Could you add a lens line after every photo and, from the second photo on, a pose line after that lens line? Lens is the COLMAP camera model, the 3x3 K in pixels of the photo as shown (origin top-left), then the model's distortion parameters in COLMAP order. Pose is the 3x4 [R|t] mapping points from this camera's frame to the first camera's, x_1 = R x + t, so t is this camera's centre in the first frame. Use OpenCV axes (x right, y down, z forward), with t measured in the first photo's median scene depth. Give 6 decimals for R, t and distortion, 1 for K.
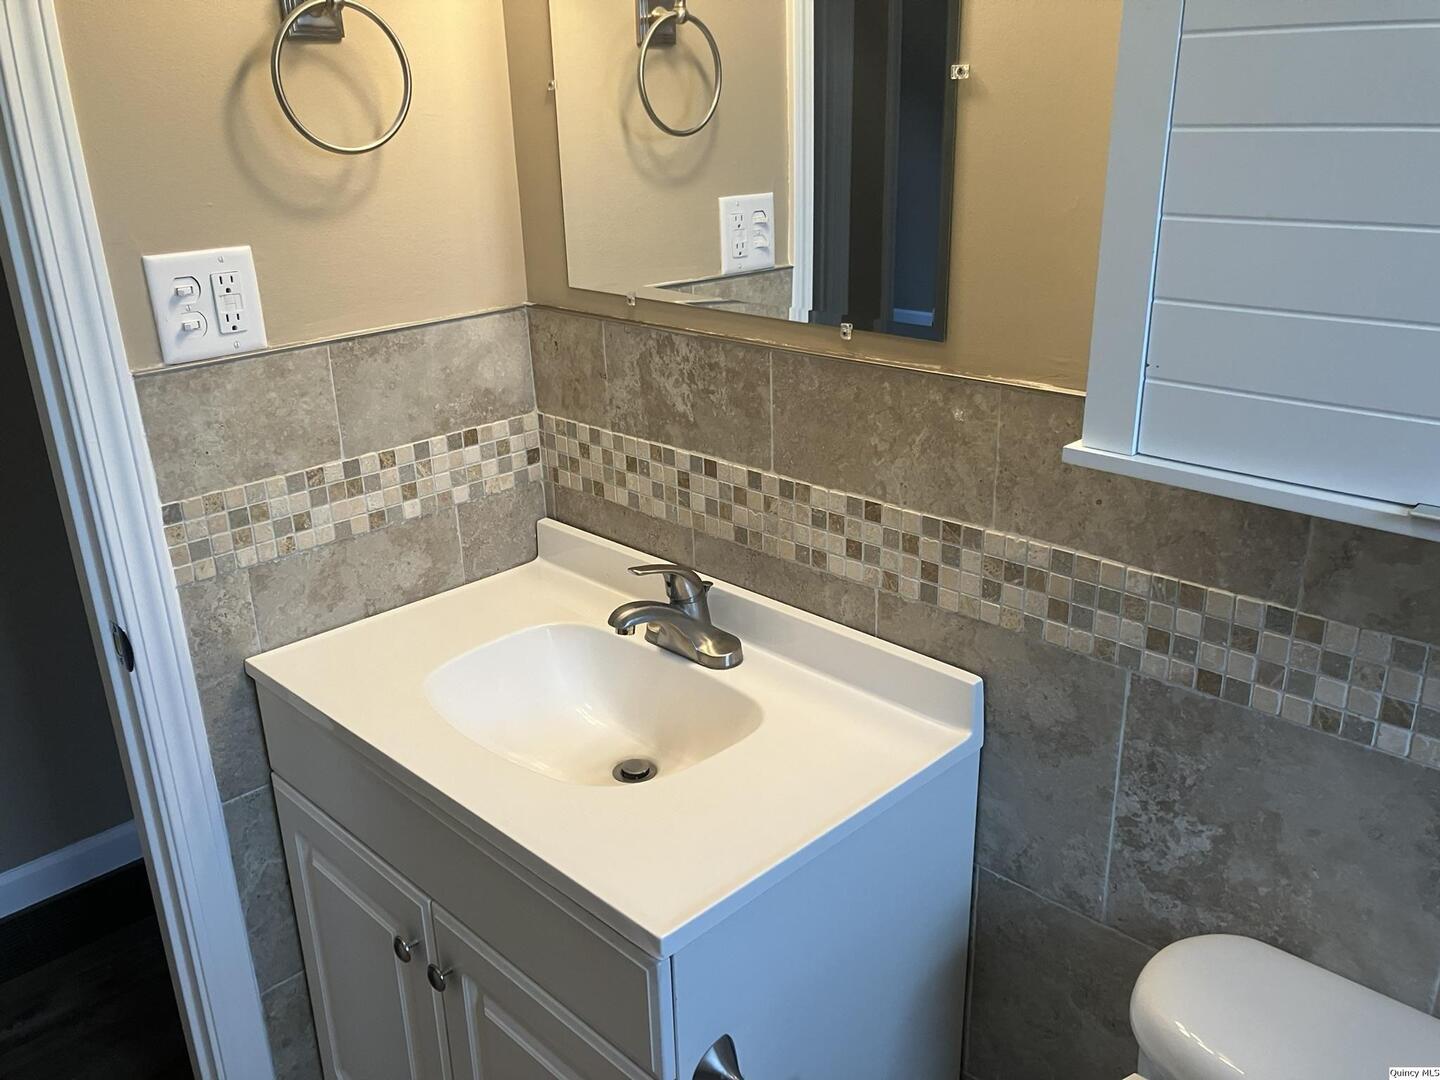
lens RADIAL K [[1176.3, 0, 720.0], [0, 1176.3, 540.0], [0, 0, 1]] dist [0.066844, -0.113367]
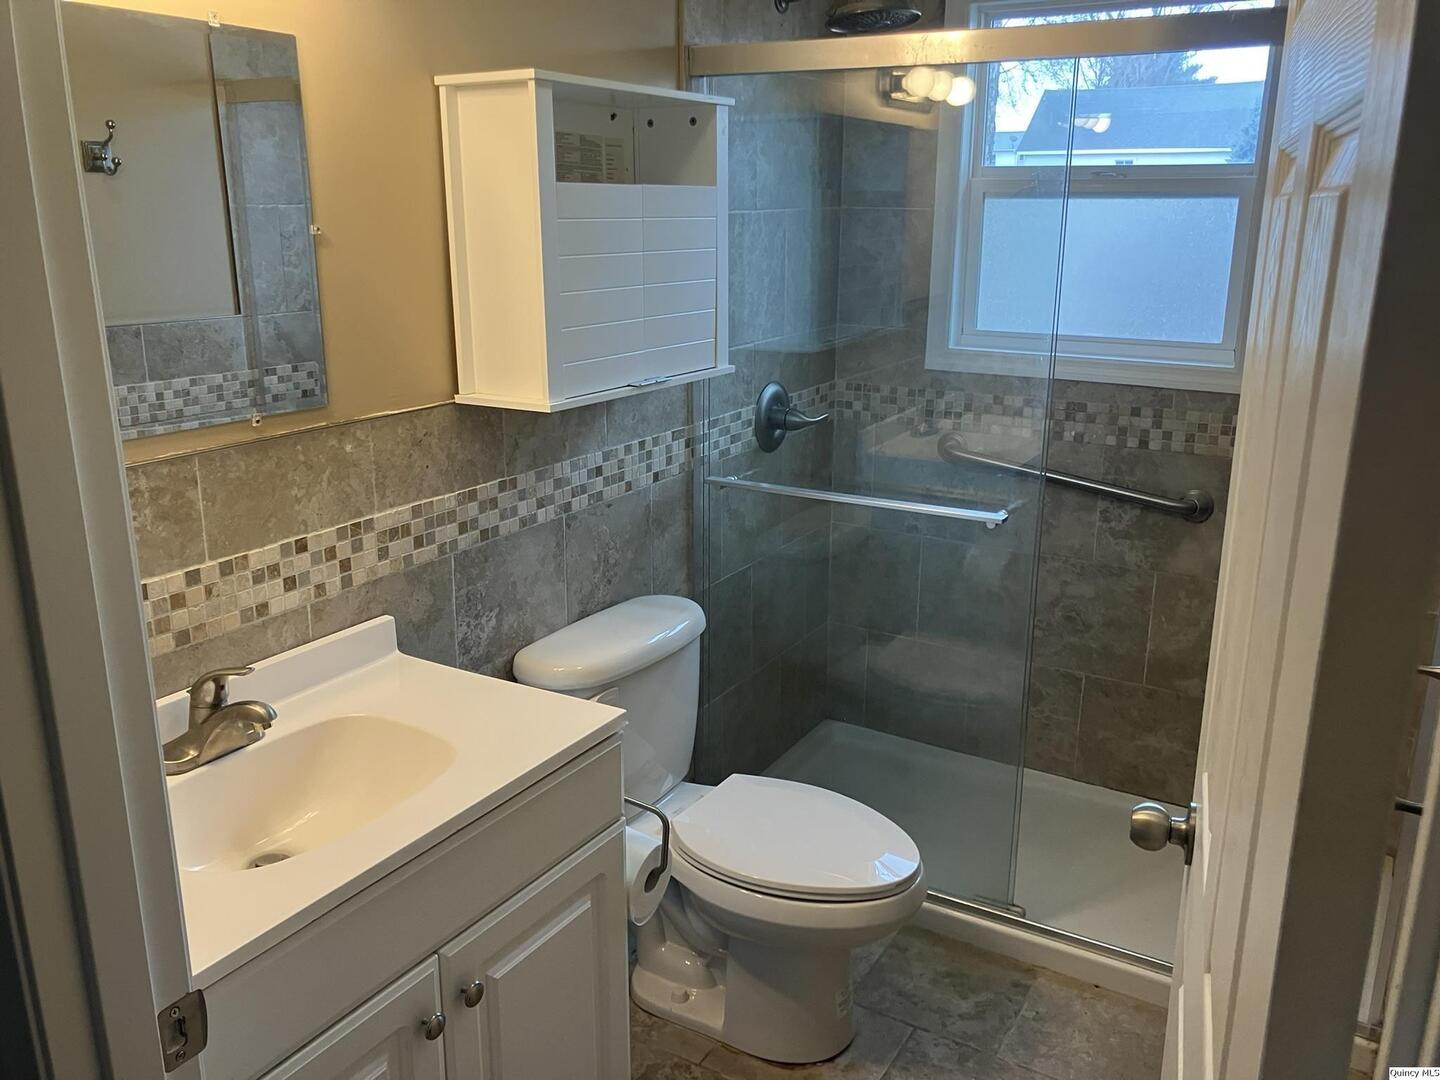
lens RADIAL K [[1176.3, 0, 720.0], [0, 1176.3, 540.0], [0, 0, 1]] dist [0.066844, -0.113367]
pose [[-0.234703, -0.244792, 0.940740, -1.297131], [0.344866, 0.883851, 0.316029, -0.303247], [-0.908835, 0.398602, -0.123022, 0.772486]]
